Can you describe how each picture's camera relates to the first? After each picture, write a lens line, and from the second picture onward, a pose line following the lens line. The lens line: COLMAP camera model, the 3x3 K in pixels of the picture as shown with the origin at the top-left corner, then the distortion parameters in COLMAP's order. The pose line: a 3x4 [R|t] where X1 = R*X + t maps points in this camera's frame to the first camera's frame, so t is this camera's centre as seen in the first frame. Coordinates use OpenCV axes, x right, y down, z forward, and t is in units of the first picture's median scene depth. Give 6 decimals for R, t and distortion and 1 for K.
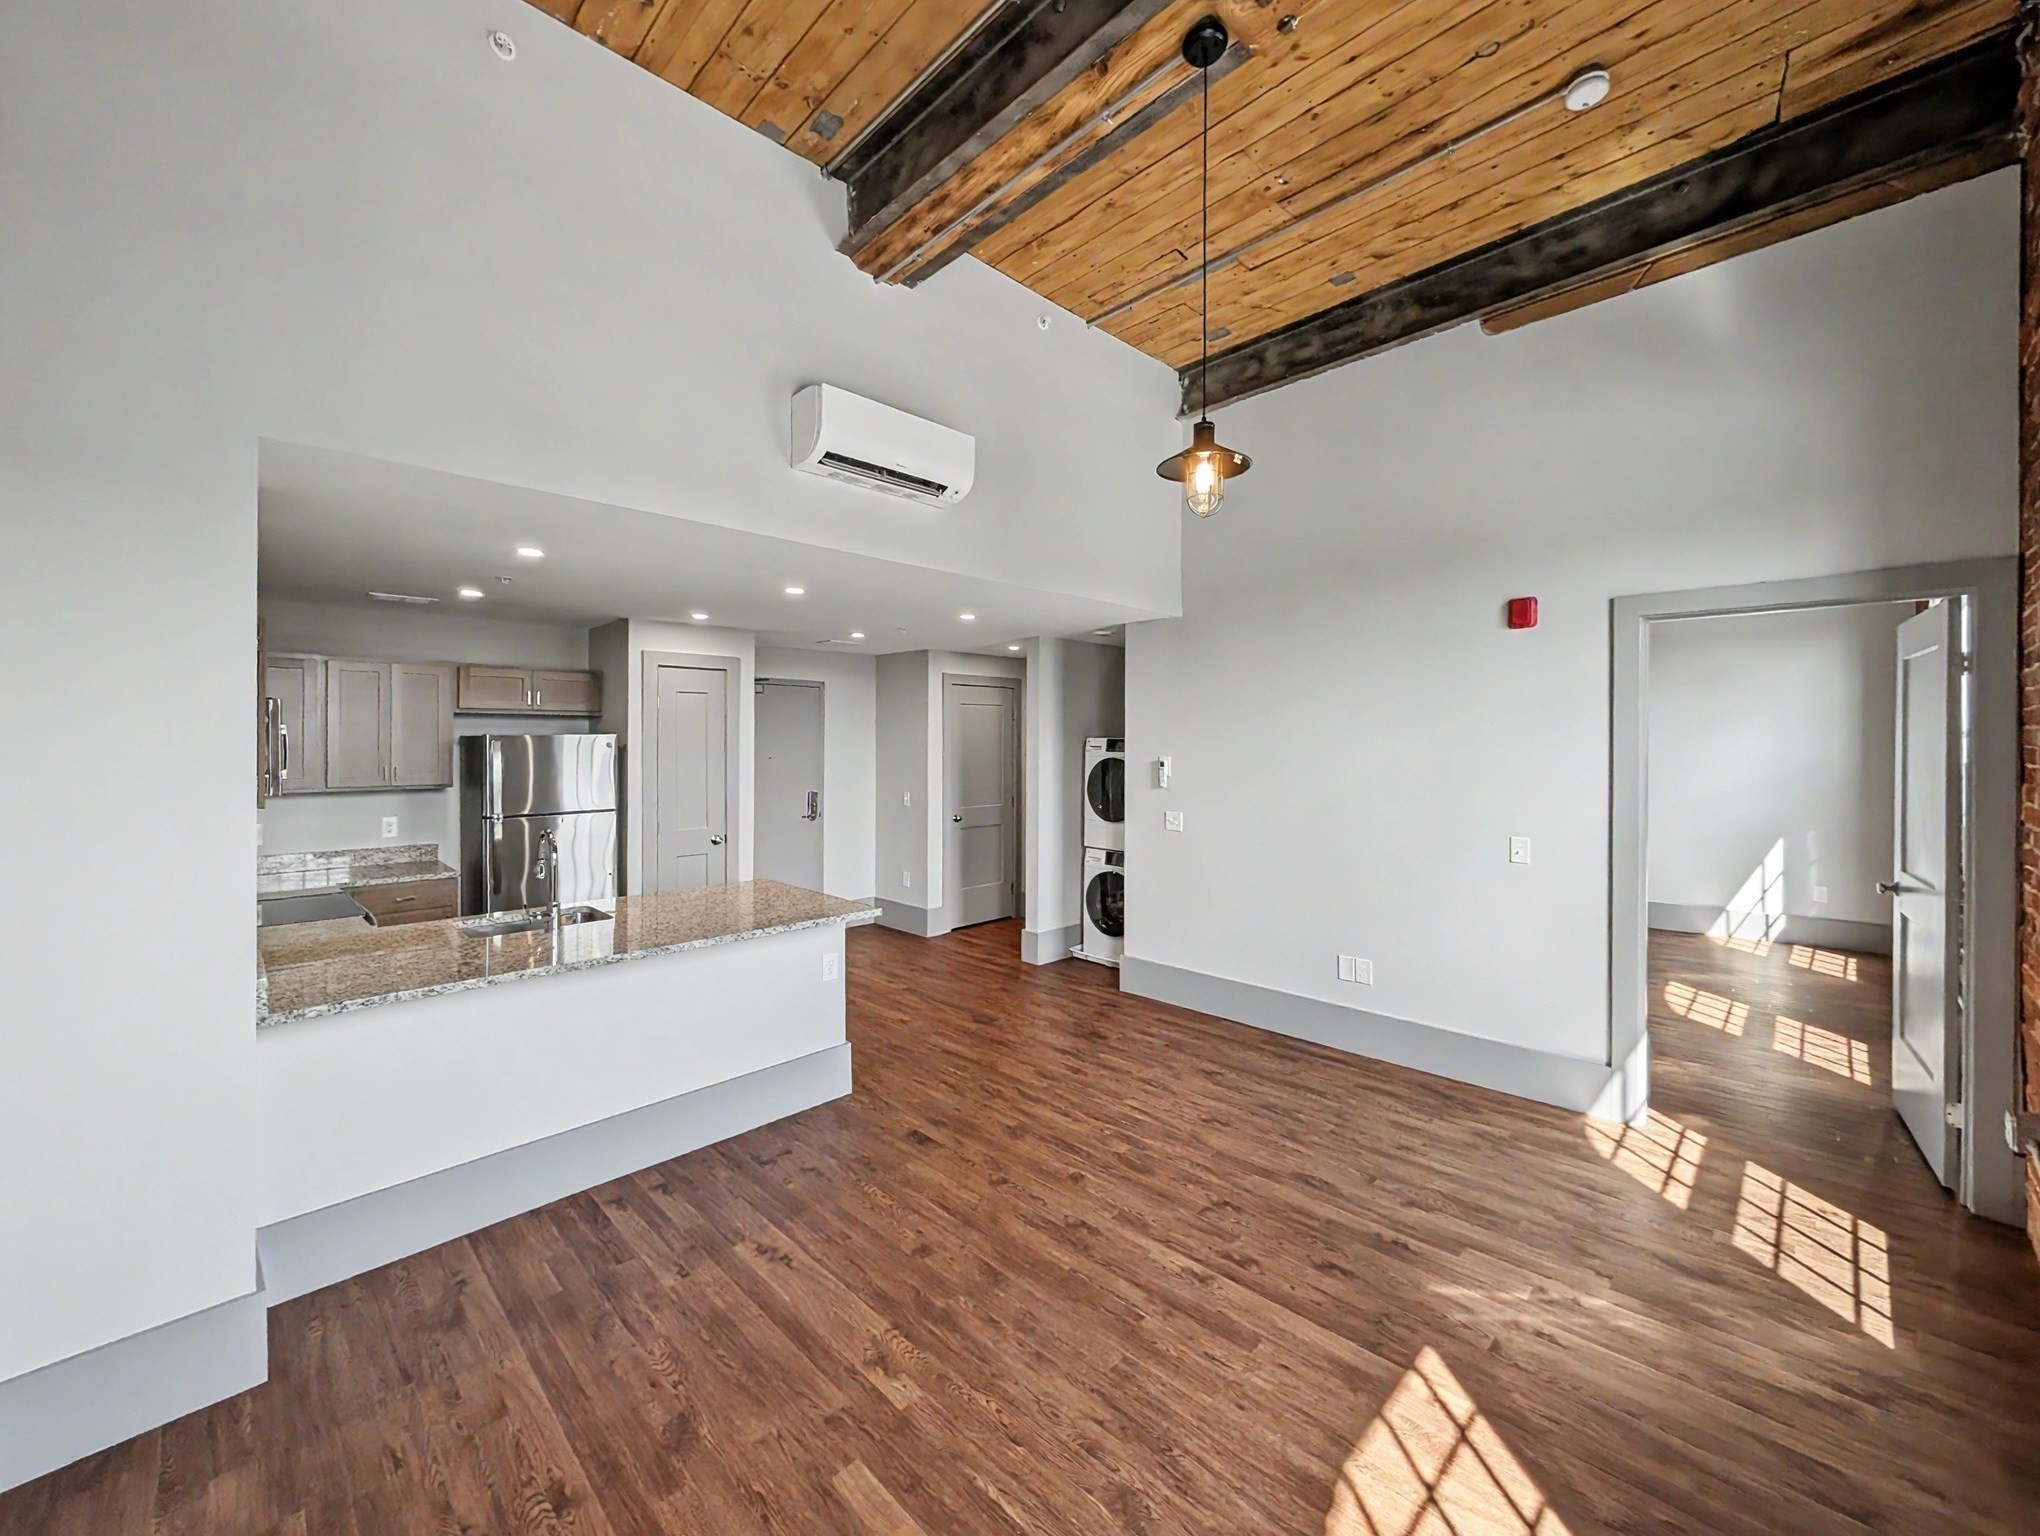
lens RADIAL K [[810.6, 0, 1106.6], [0, 810.6, 752.1], [0, 0, 1]] dist [-0.000680, -0.000032]
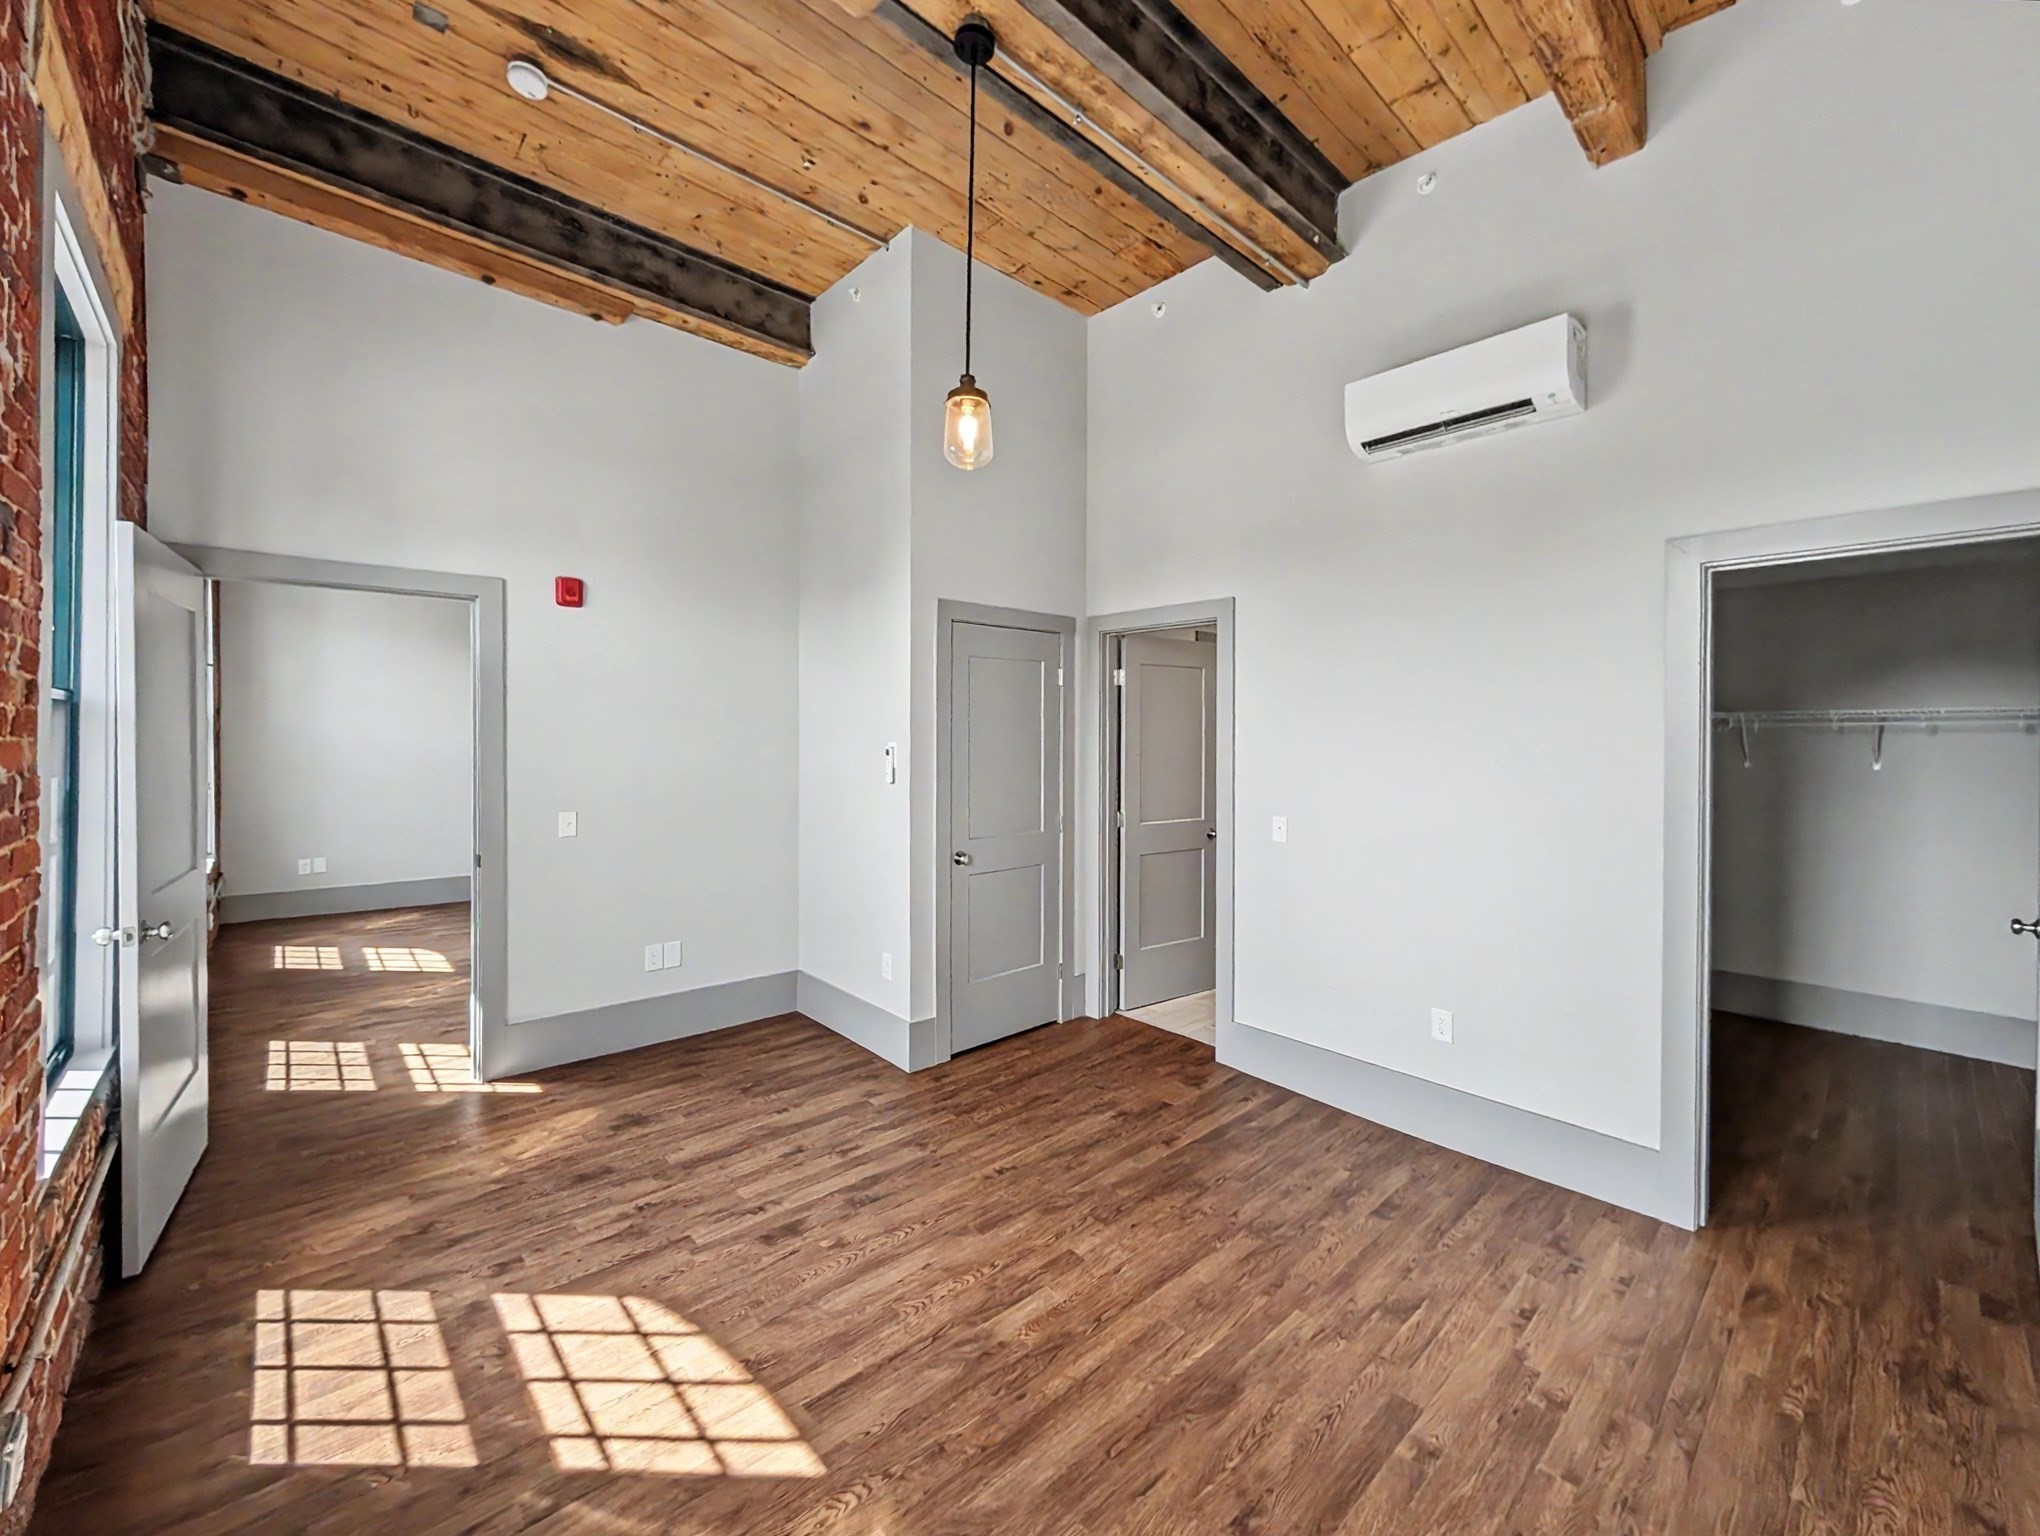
lens RADIAL K [[810.6, 0, 1106.6], [0, 810.6, 752.1], [0, 0, 1]] dist [-0.000680, -0.000032]
pose [[-0.039881, 0.031400, -0.998711, 1.129819], [-0.005473, 0.999484, 0.031643, -0.038798], [0.999189, 0.006728, -0.039689, 1.239528]]
